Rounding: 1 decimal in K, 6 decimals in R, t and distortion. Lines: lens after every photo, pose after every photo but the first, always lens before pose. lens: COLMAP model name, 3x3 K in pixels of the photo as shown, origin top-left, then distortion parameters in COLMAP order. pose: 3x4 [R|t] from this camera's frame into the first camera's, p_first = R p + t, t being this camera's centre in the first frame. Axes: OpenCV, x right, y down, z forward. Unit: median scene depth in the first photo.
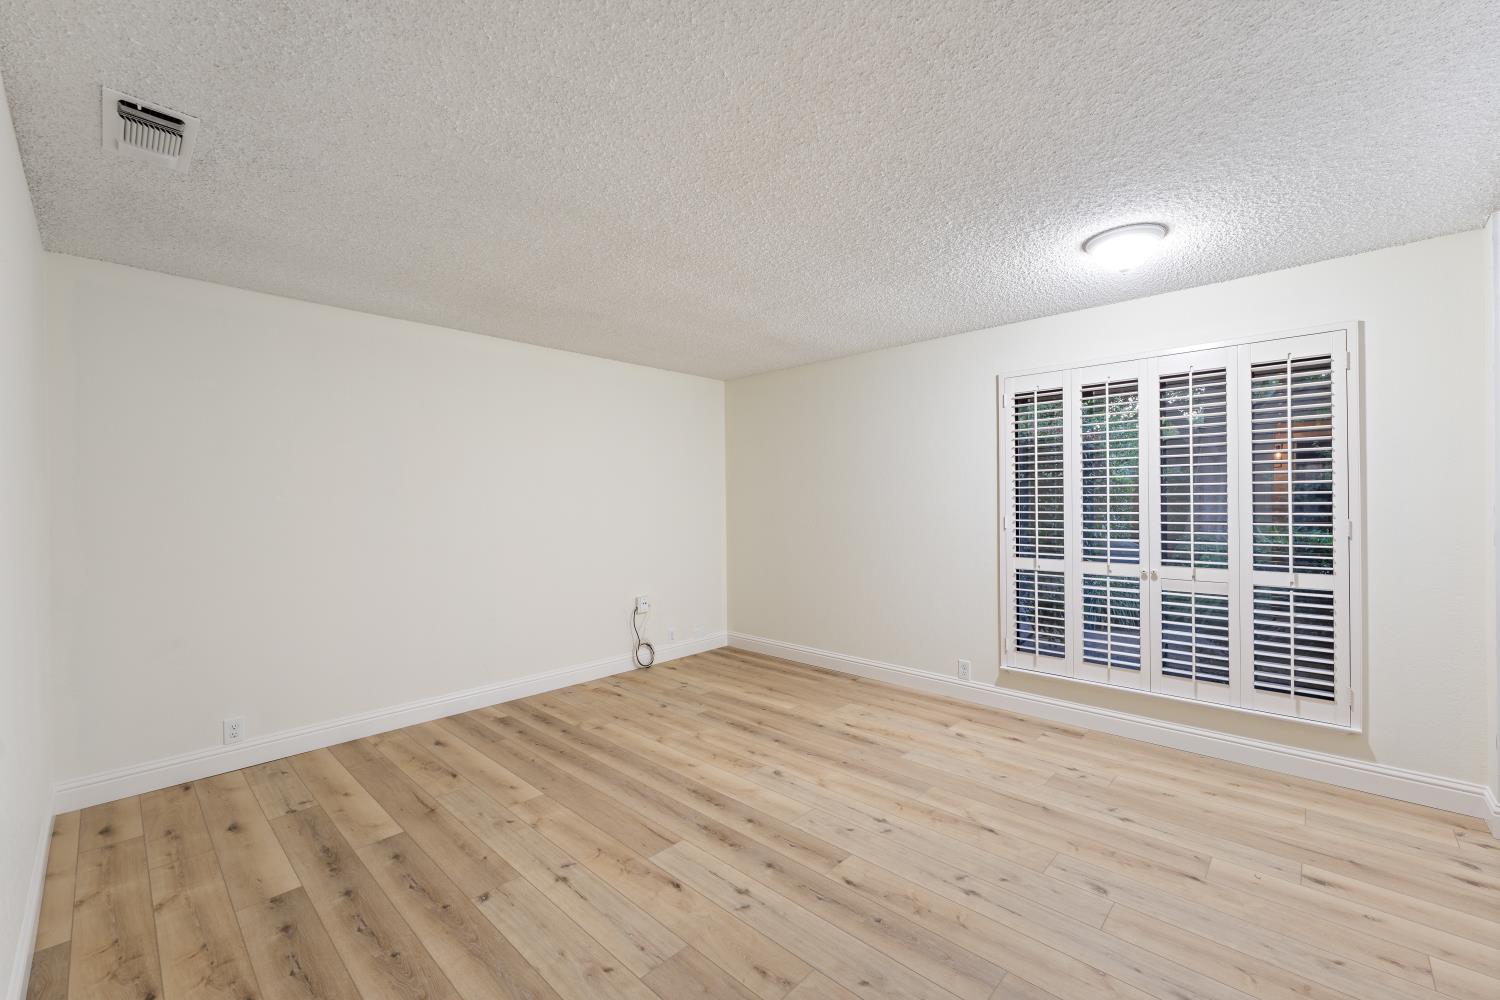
lens RADIAL K [[610.1, 0, 745.8], [0, 610.1, 504.8], [0, 0, 1]] dist [0.007283, -0.000076]
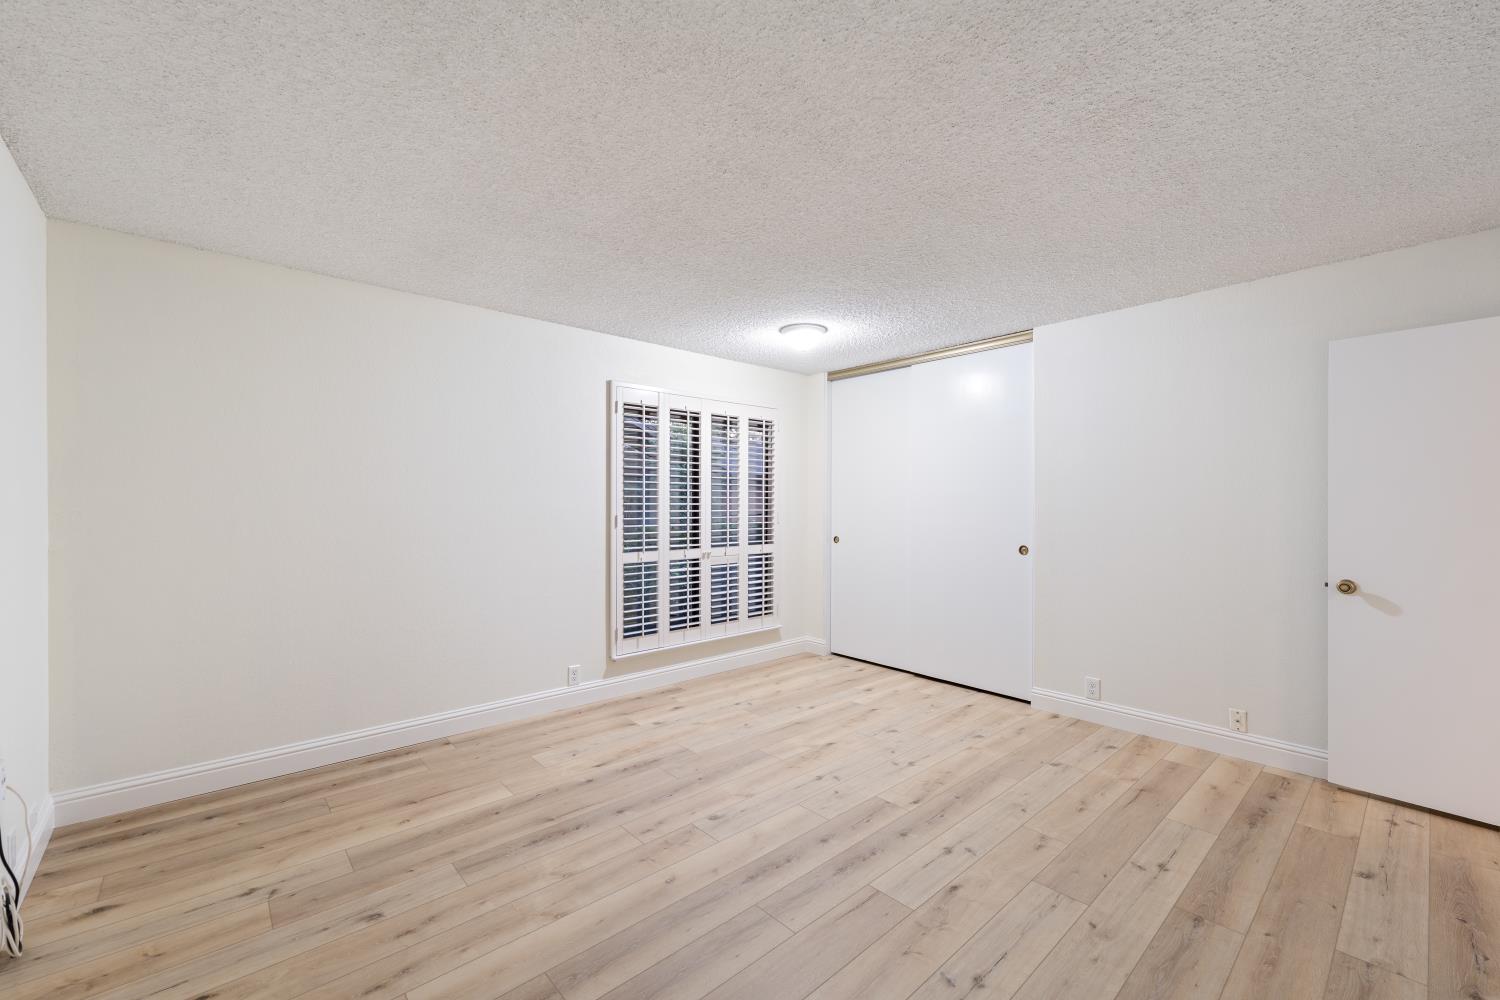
lens RADIAL K [[610.1, 0, 745.9], [0, 610.1, 498.6], [0, 0, 1]] dist [0.007283, -0.000076]
pose [[0.079307, 0.015657, 0.996727, -0.713913], [0.000717, 0.999875, -0.015763, 0.007667], [-0.996850, 0.001965, 0.079286, 0.792557]]
